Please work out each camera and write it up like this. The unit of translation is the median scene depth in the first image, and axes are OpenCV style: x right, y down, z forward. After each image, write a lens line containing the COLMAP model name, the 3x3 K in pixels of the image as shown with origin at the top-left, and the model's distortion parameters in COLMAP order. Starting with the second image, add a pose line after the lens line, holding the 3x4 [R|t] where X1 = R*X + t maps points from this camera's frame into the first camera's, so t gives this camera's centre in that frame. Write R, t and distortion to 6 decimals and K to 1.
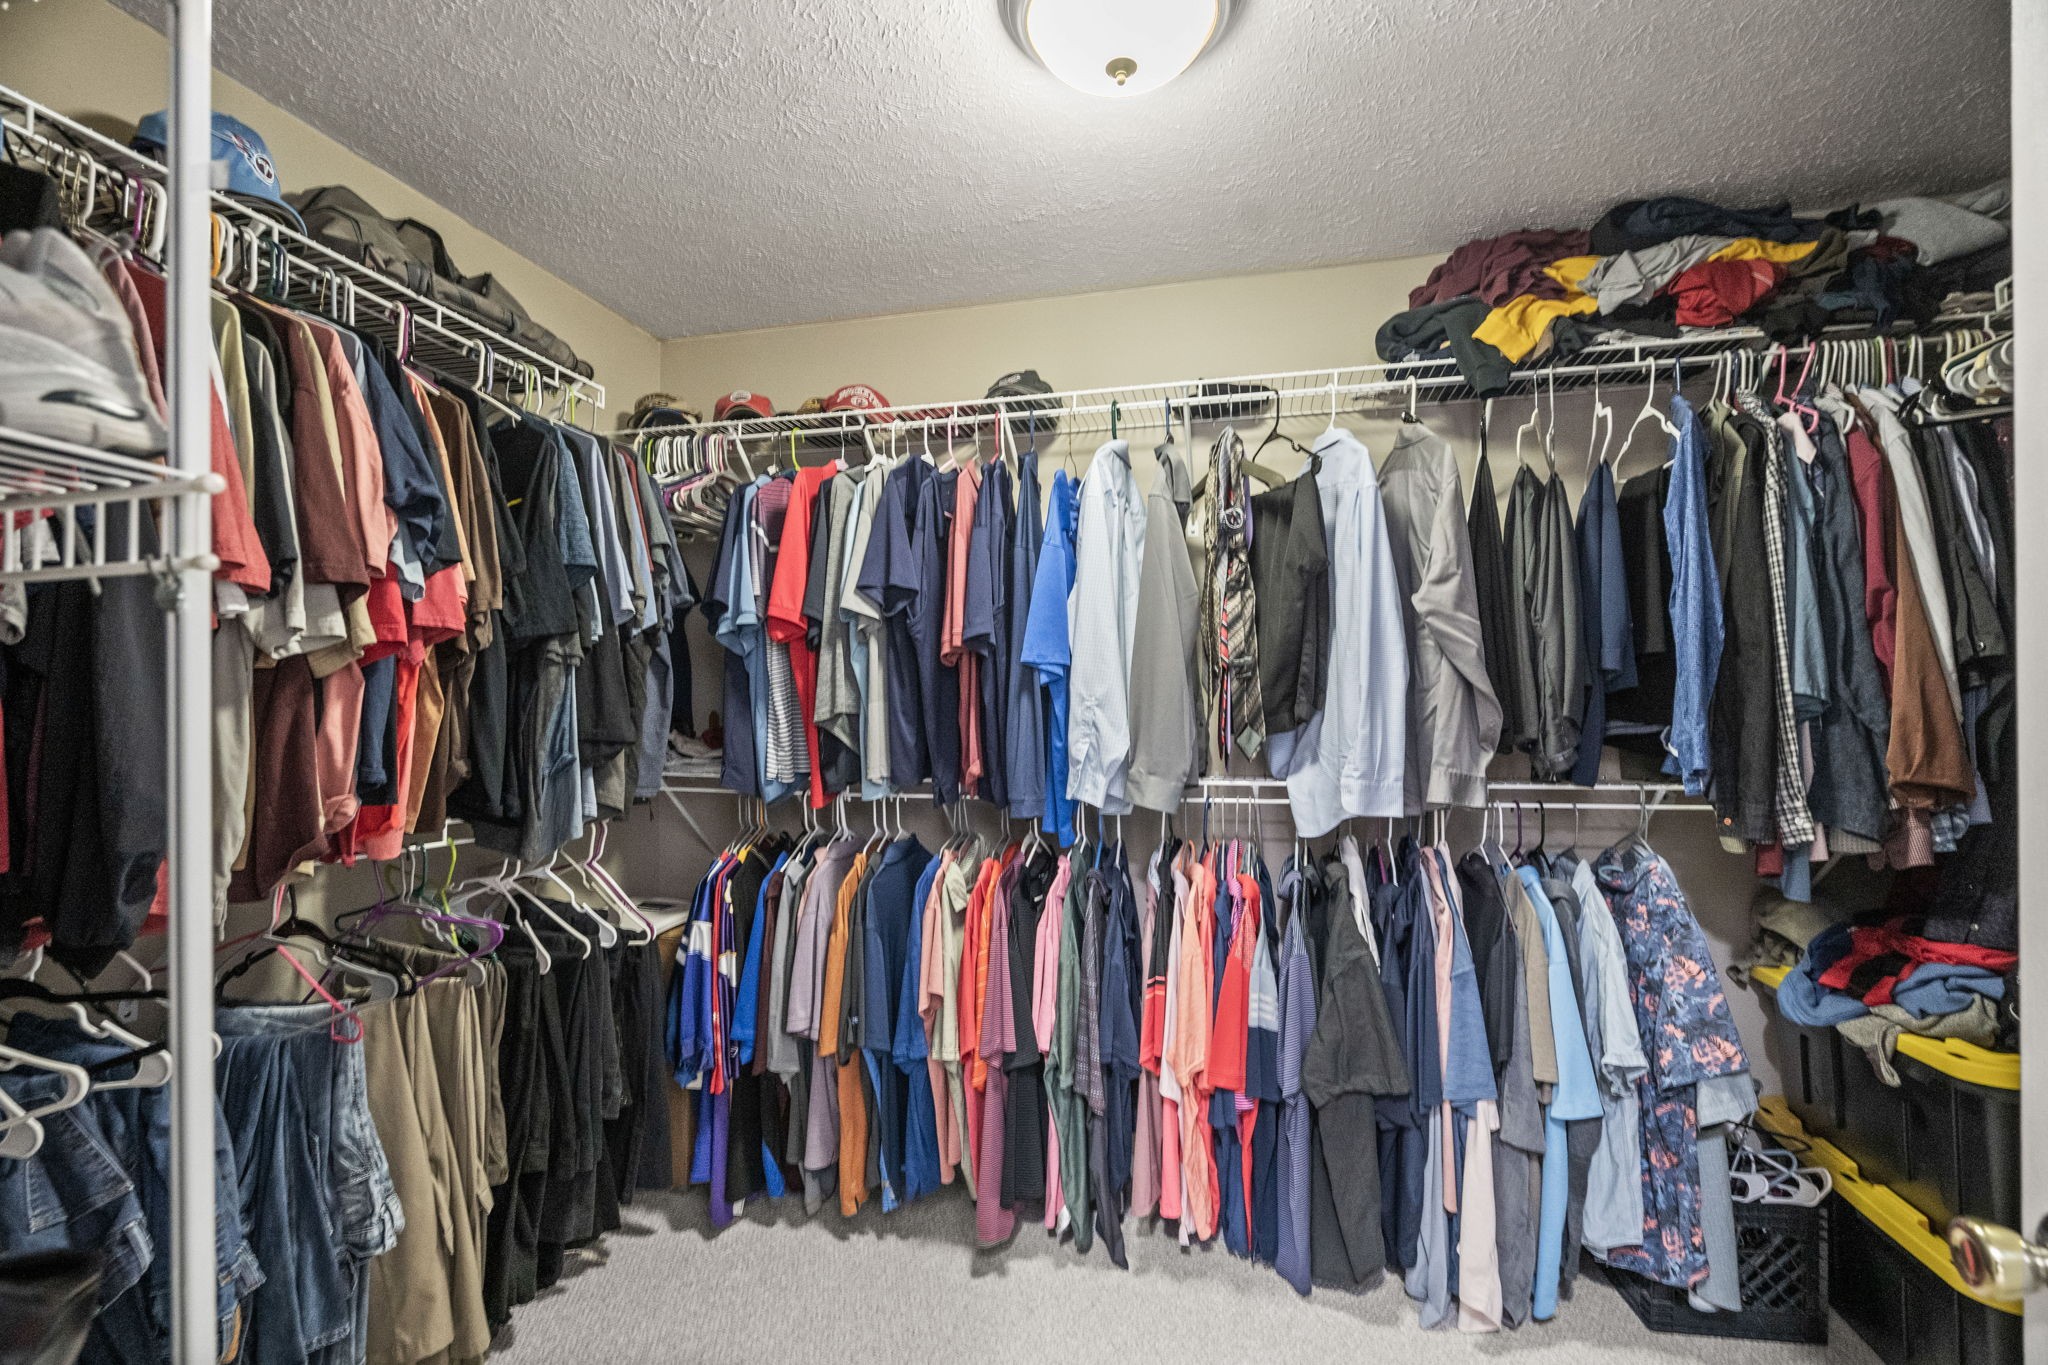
lens RADIAL K [[941.8, 0, 1026.4], [0, 941.8, 701.3], [0, 0, 1]] dist [-0.002217, -0.000473]
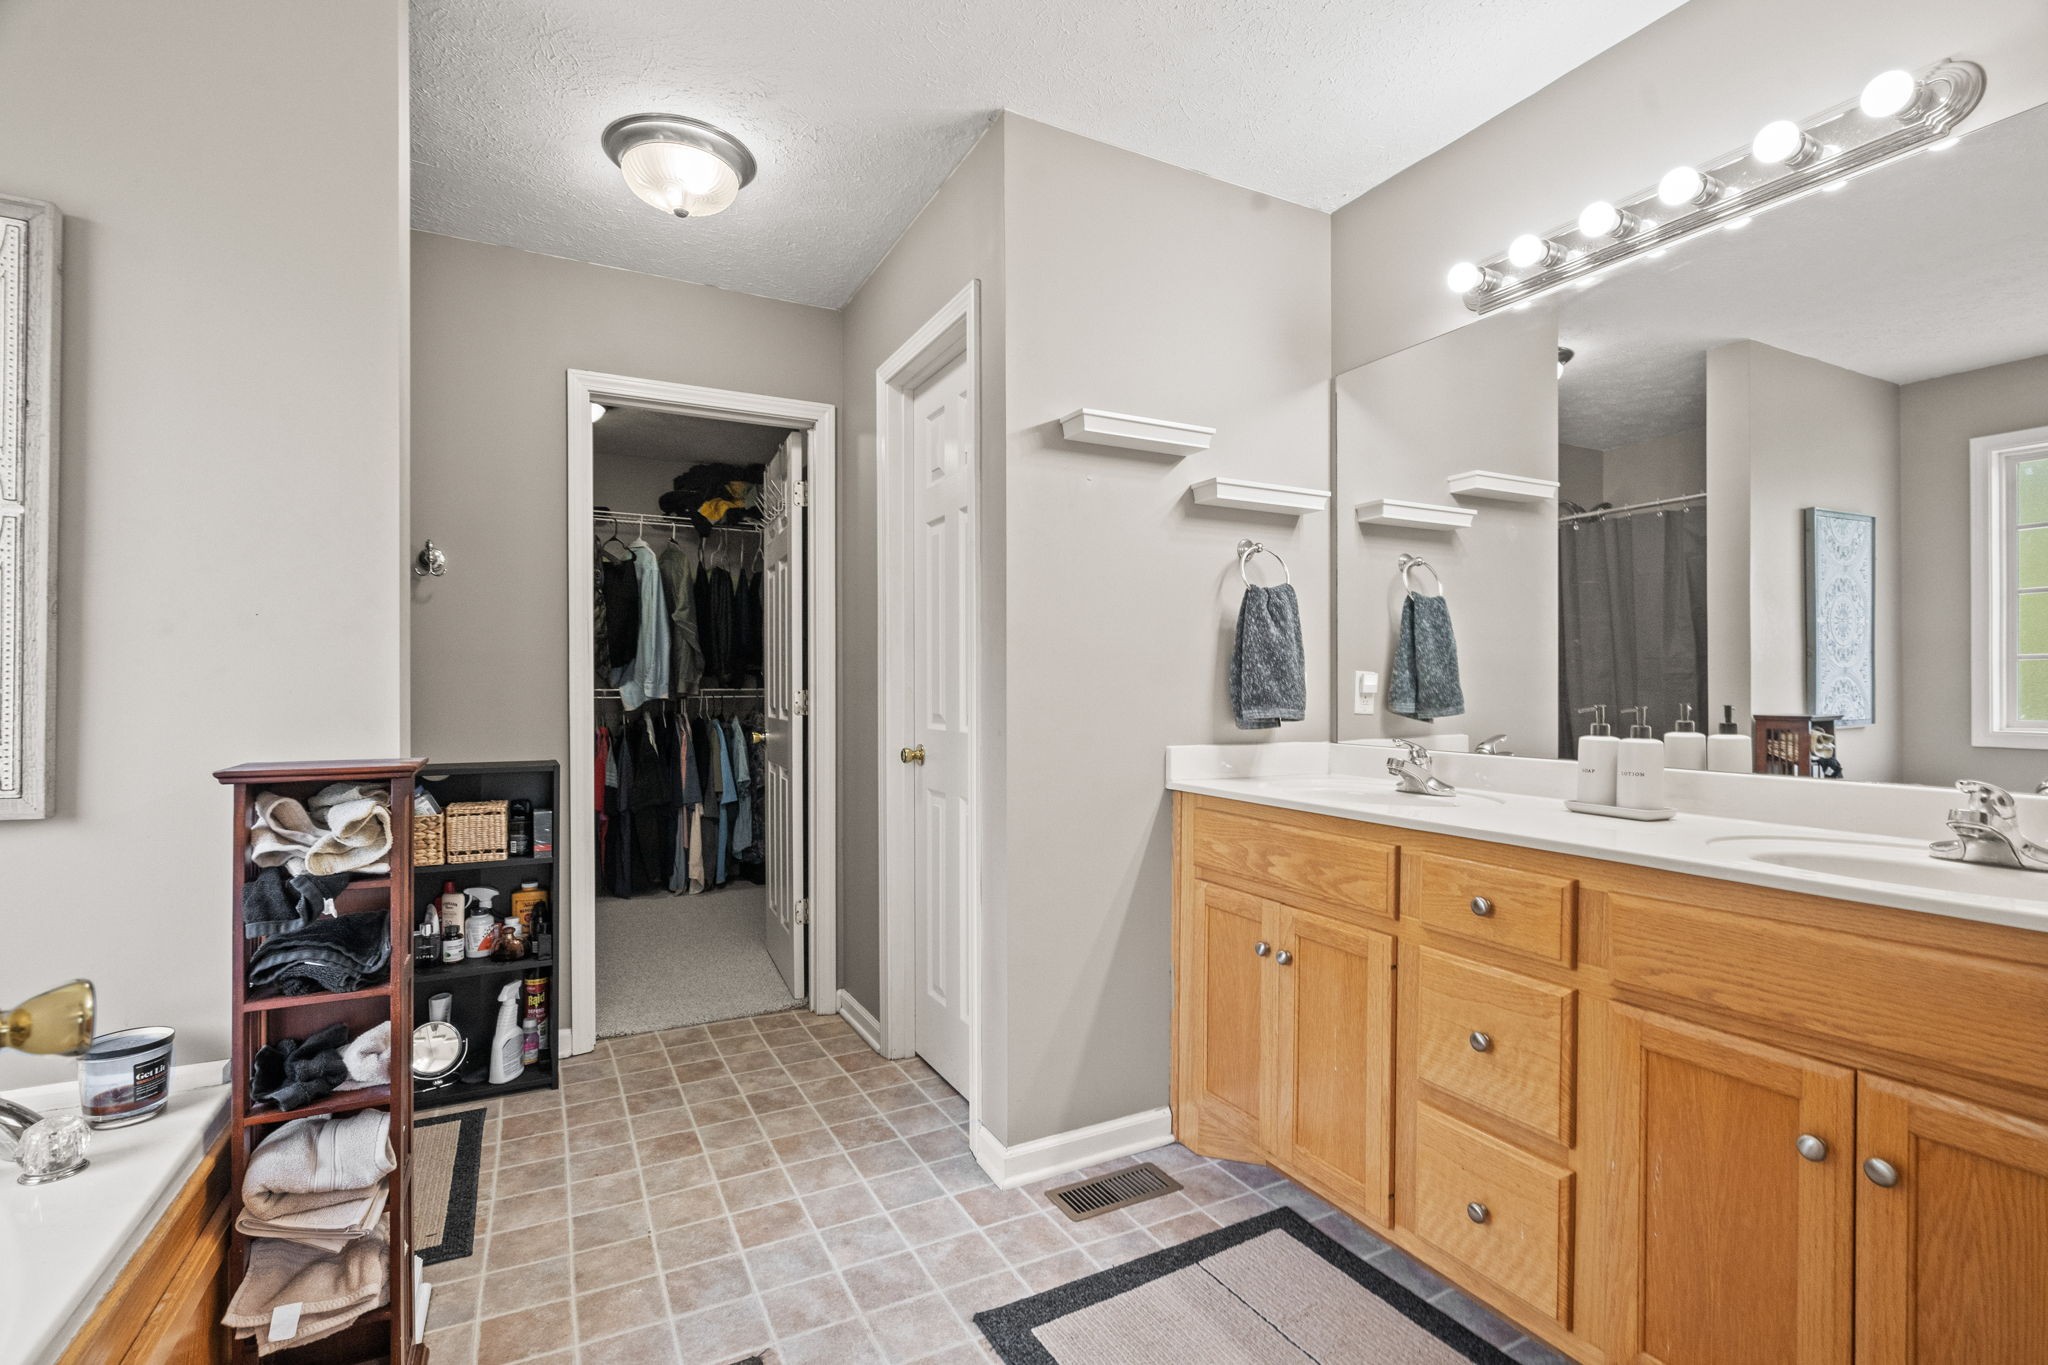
lens RADIAL K [[941.8, 0, 1028.7], [0, 941.8, 690.7], [0, 0, 1]] dist [-0.002217, -0.000473]
pose [[0.738499, 0.001379, 0.674253, -0.595547], [-0.007296, 0.999956, 0.005945, 0.074154], [-0.674215, -0.009310, 0.738477, -1.531221]]
